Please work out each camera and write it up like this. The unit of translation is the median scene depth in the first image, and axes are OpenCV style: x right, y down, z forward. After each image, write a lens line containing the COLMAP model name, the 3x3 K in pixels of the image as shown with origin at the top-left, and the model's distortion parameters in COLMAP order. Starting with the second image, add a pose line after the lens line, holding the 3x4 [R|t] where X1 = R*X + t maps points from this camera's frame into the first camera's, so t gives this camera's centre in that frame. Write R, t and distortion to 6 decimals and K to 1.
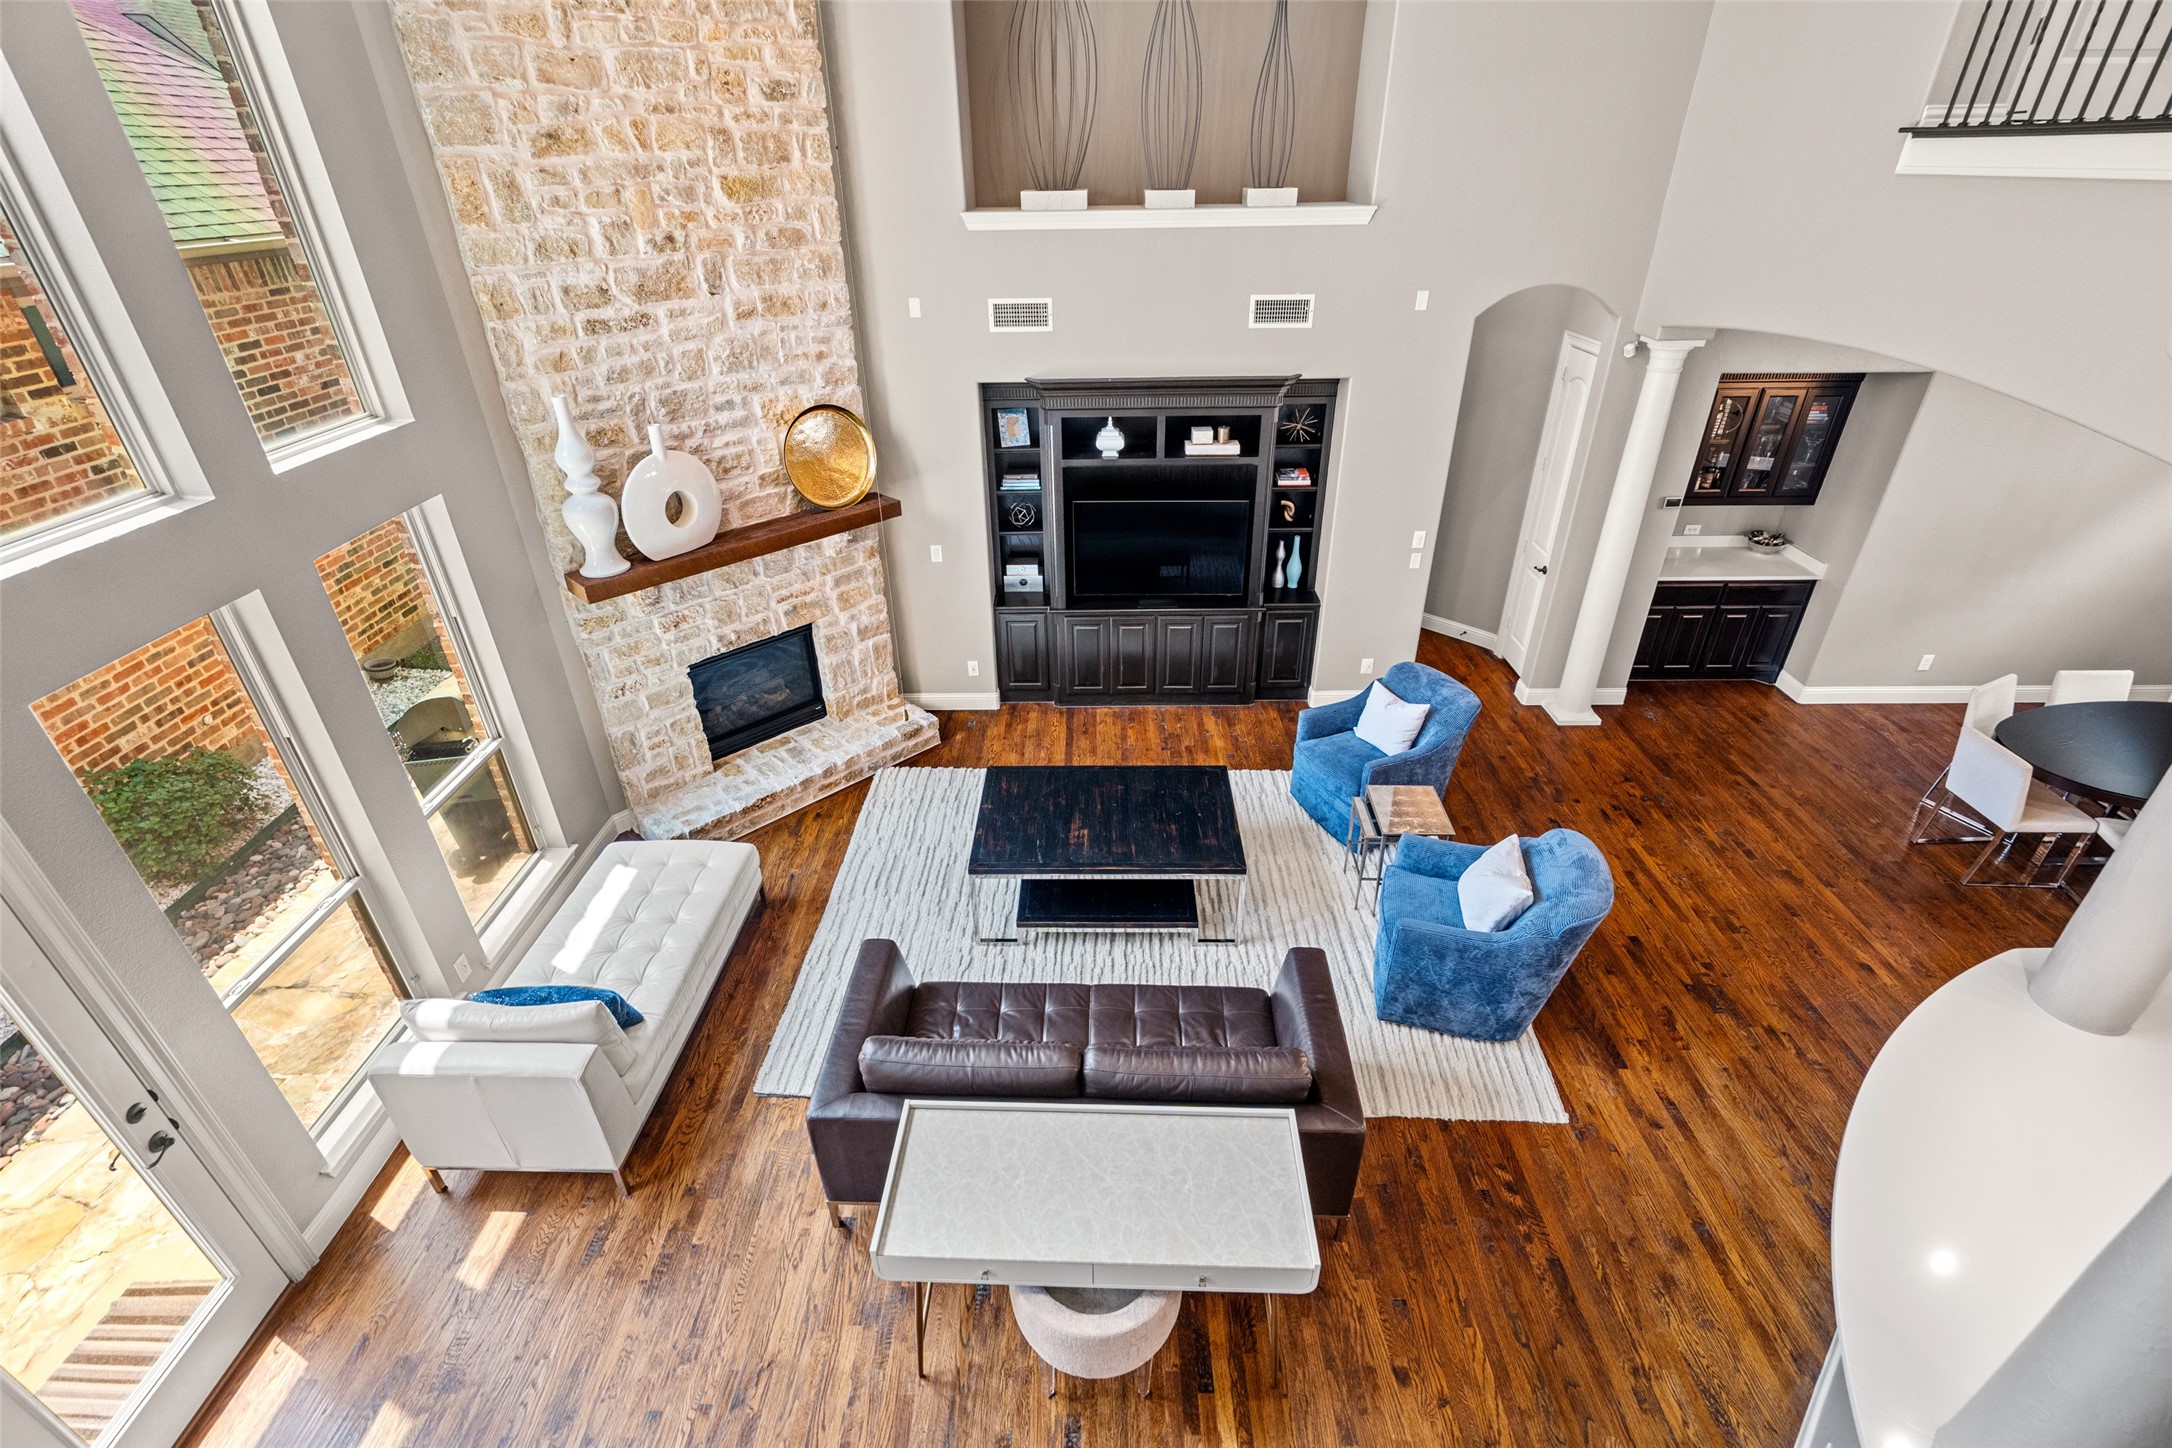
lens RADIAL K [[981.3, 0, 1082.9], [0, 981.3, 726.4], [0, 0, 1]] dist [-0.001027, 0.000091]
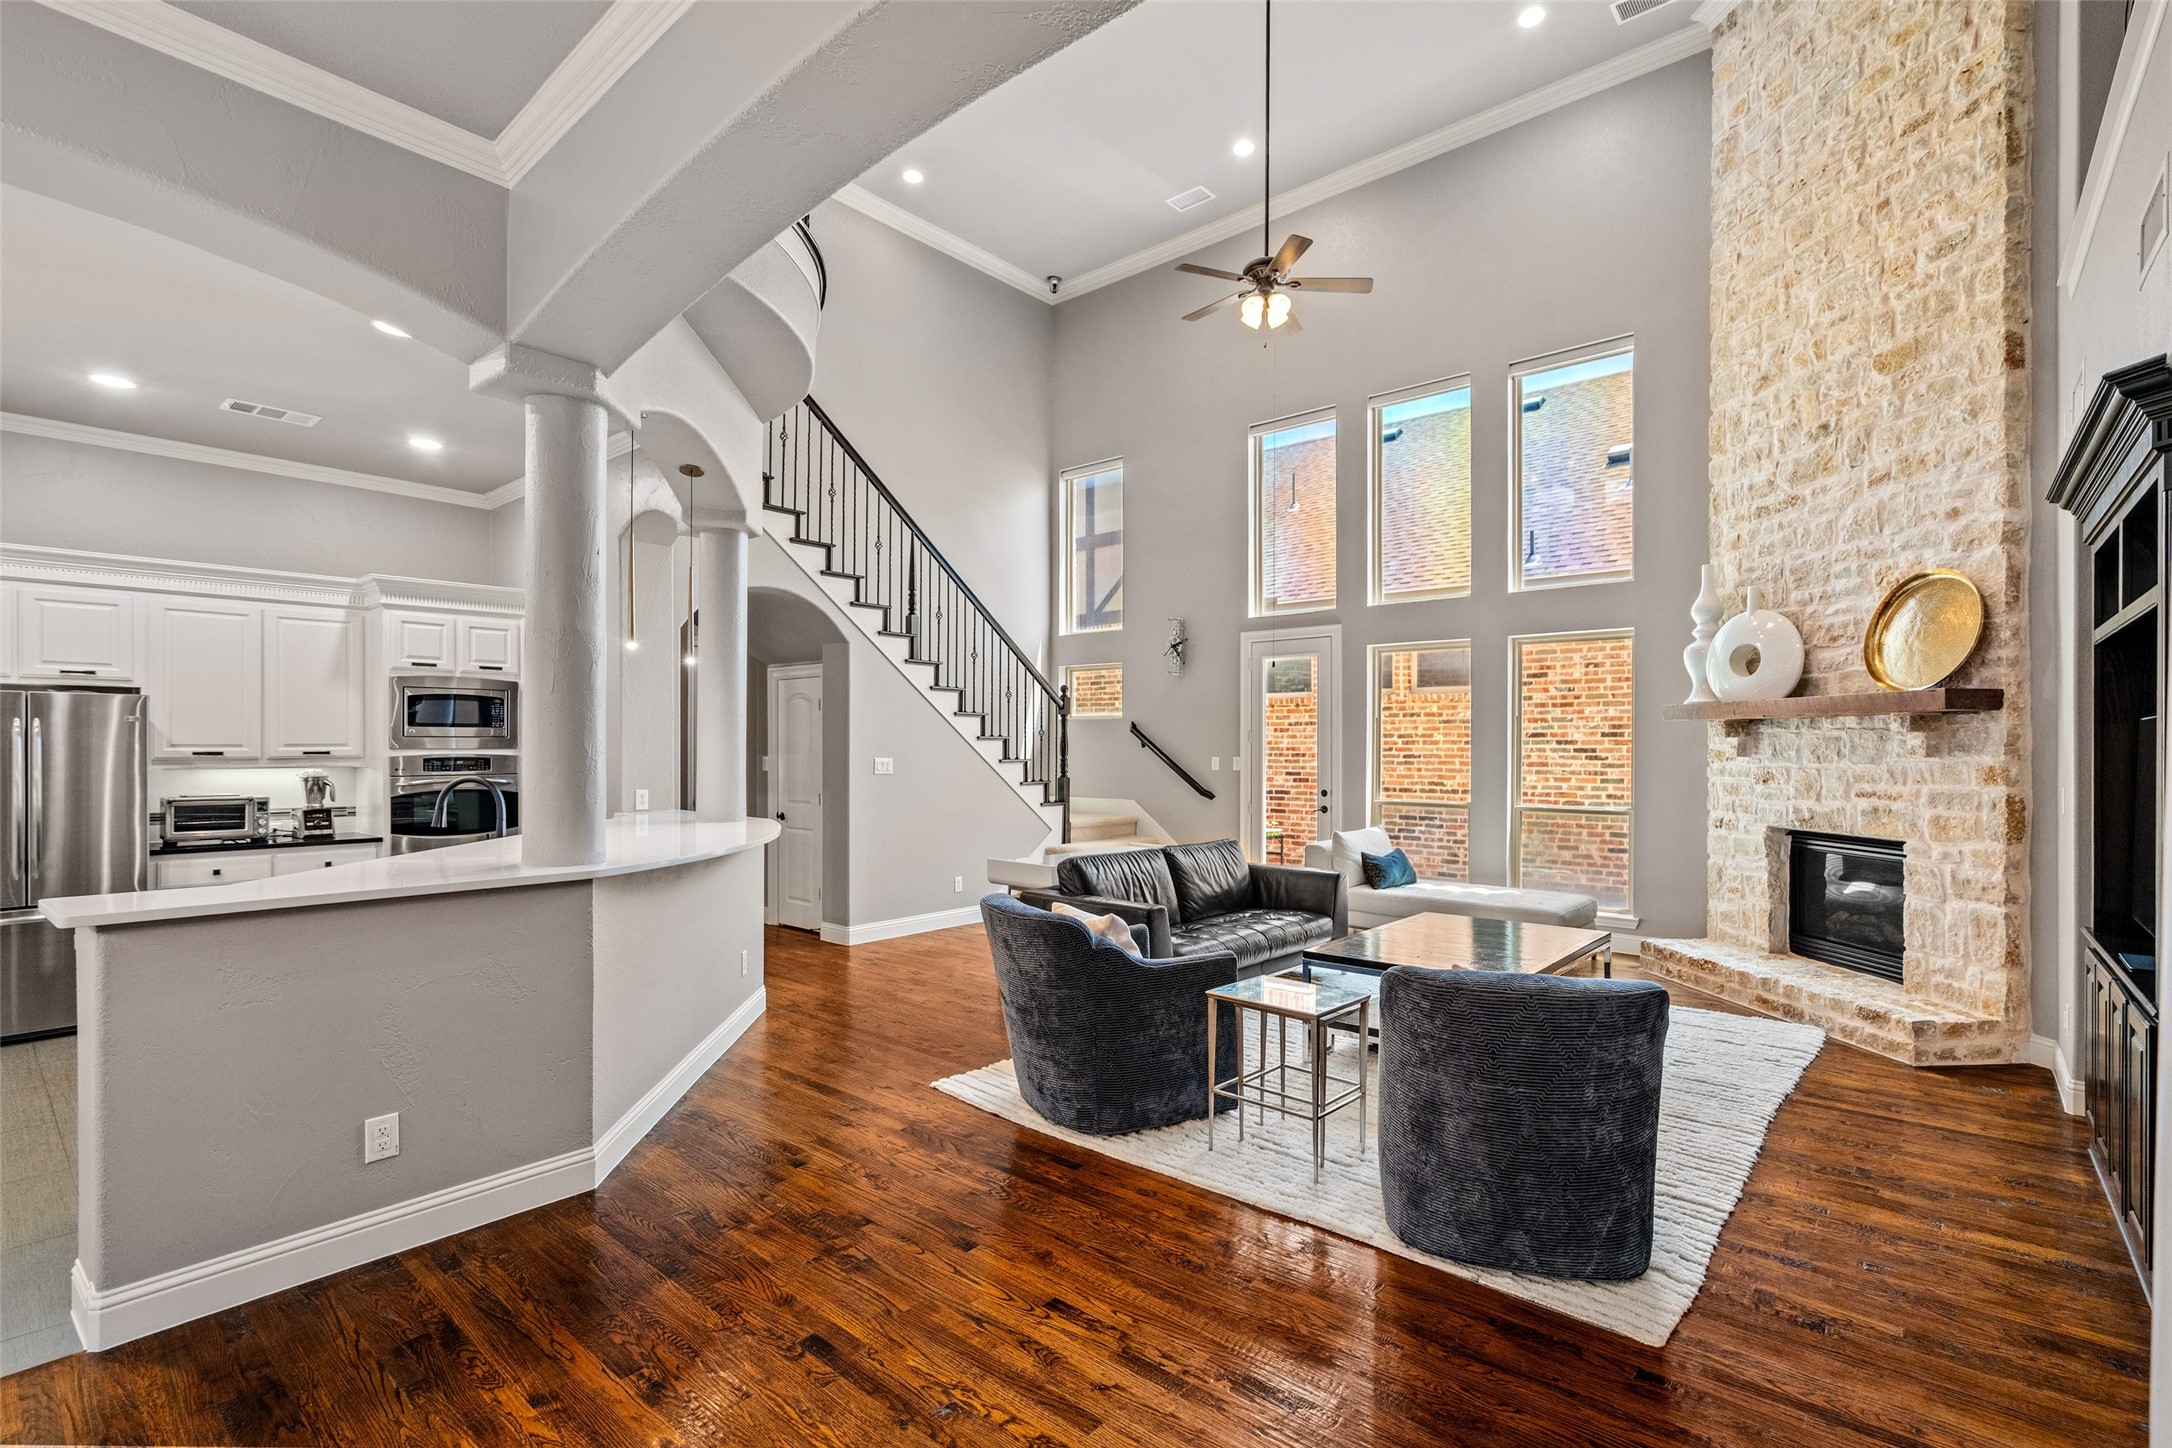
lens RADIAL K [[981.3, 0, 1091.1], [0, 981.3, 743.6], [0, 0, 1]] dist [-0.001027, 0.000091]
pose [[-0.642806, 0.009515, -0.765970, 0.864867], [-0.383530, 0.861572, 0.332563, -0.215358], [0.663102, 0.507547, -0.550175, 1.114493]]
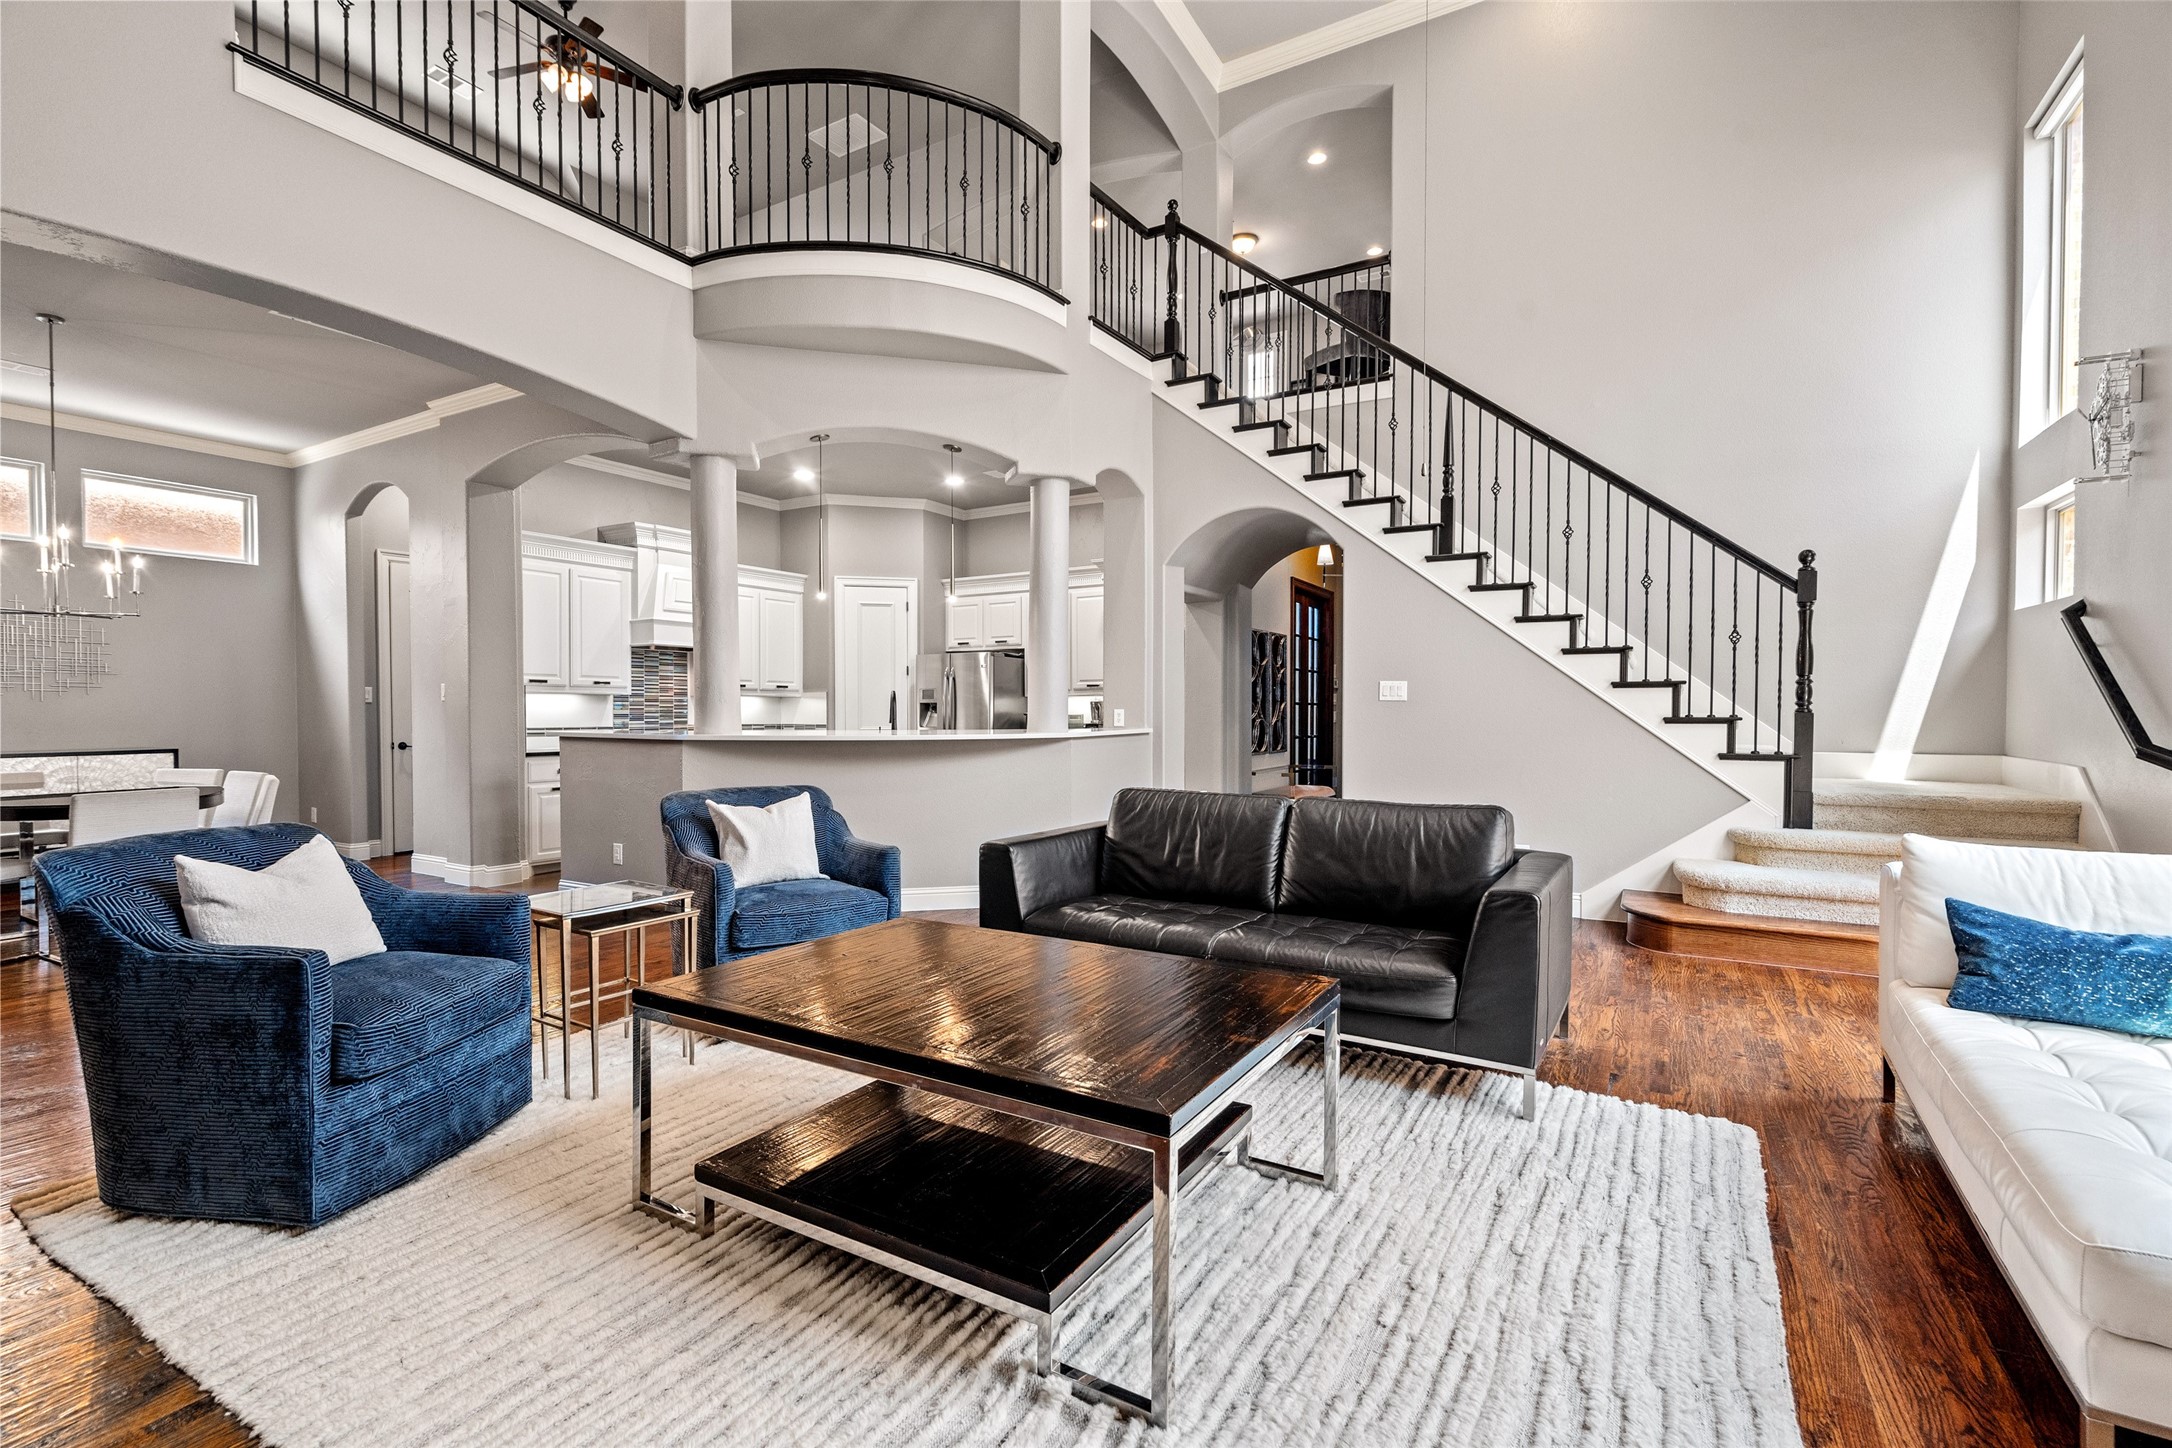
lens RADIAL K [[981.3, 0, 1085.1], [0, 981.3, 726.2], [0, 0, 1]] dist [-0.001027, 0.000091]
pose [[-0.868692, 0.003841, 0.495338, -0.211471], [0.261112, 0.853314, 0.451304, -0.192037], [-0.420945, 0.521383, -0.742270, 1.192927]]
